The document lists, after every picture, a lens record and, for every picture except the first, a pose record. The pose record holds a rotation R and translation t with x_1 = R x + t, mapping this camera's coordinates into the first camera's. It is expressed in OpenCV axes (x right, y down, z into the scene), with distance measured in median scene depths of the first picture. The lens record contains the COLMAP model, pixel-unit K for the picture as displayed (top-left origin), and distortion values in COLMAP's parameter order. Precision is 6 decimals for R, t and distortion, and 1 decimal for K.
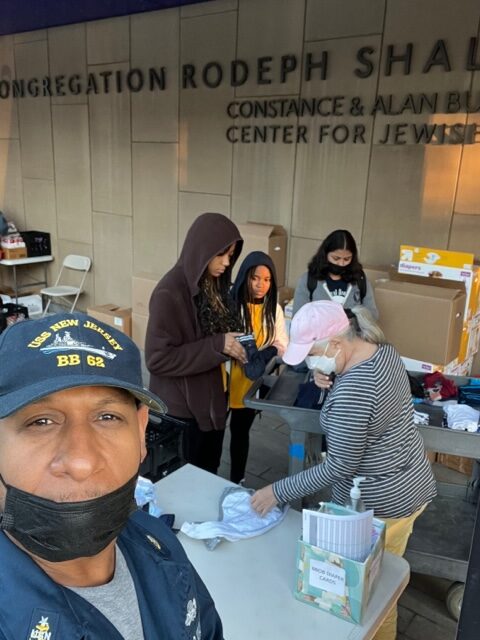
lens RADIAL K [[546.5, 0, 241.7], [0, 546.5, 316.3], [0, 0, 1]] dist [0.008208, -0.007963]
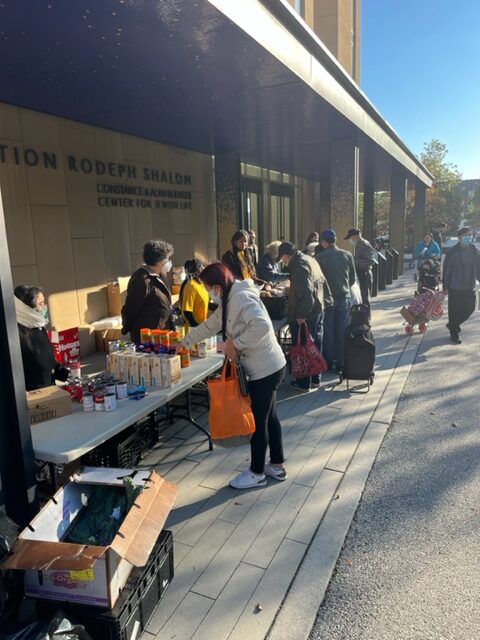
lens RADIAL K [[493.7, 0, 240.1], [0, 493.7, 320.1], [0, 0, 1]] dist [0.002385, -0.029984]
pose [[-0.233525, -0.208897, 0.949646, -1.941631], [0.286208, 0.918616, 0.272452, -0.335417], [-0.929274, 0.335421, -0.154732, 1.115215]]
